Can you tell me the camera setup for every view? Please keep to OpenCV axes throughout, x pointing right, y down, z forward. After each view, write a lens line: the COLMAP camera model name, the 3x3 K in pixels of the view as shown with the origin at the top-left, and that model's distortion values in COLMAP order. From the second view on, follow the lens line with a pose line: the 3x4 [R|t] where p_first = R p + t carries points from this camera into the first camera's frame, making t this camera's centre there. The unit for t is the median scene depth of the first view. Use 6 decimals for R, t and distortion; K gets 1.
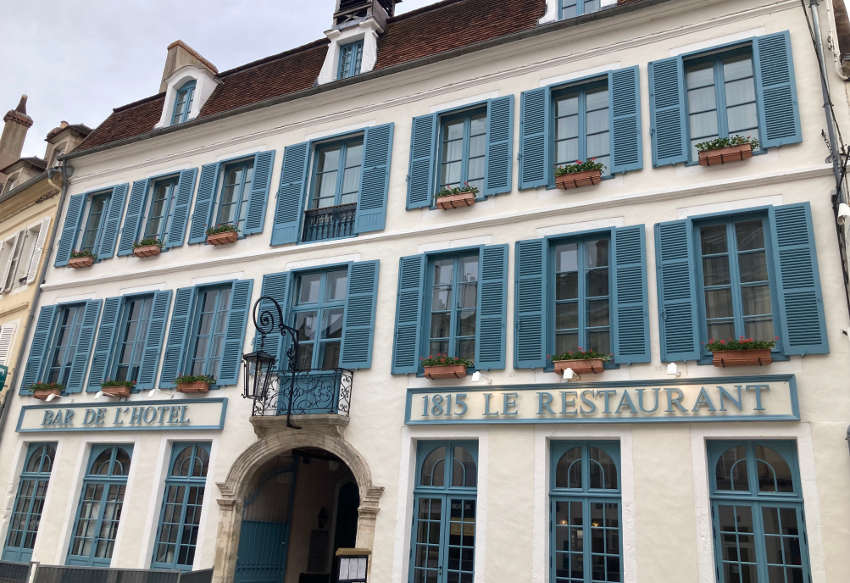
lens RADIAL K [[720.5, 0, 423.3], [0, 720.5, 291.7], [0, 0, 1]] dist [-0.019160, -0.004963]
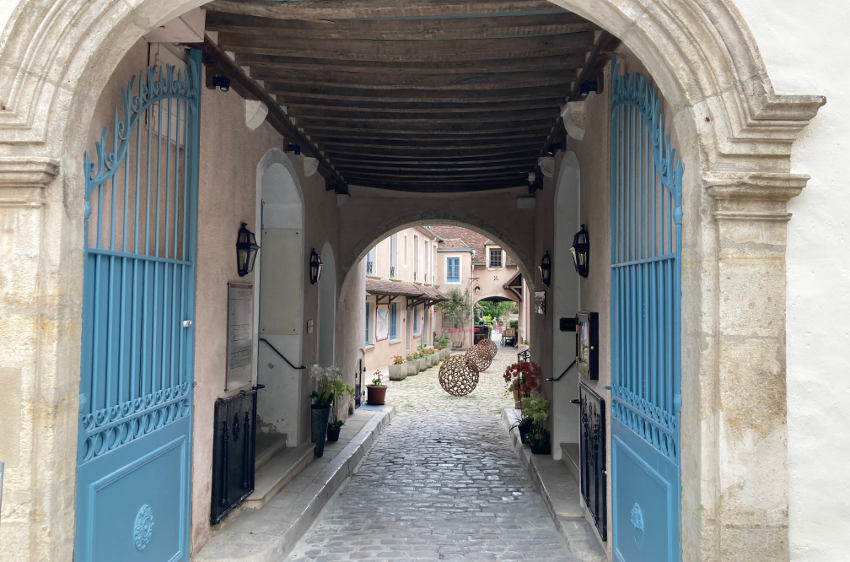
lens RADIAL K [[683.1, 0, 425.1], [0, 683.1, 277.4], [0, 0, 1]] dist [-0.007605, -0.002931]
pose [[0.872537, -0.039689, 0.486933, -0.267494], [-0.114556, 0.952286, 0.282892, 0.253020], [-0.474928, -0.302615, 0.826358, 0.766258]]
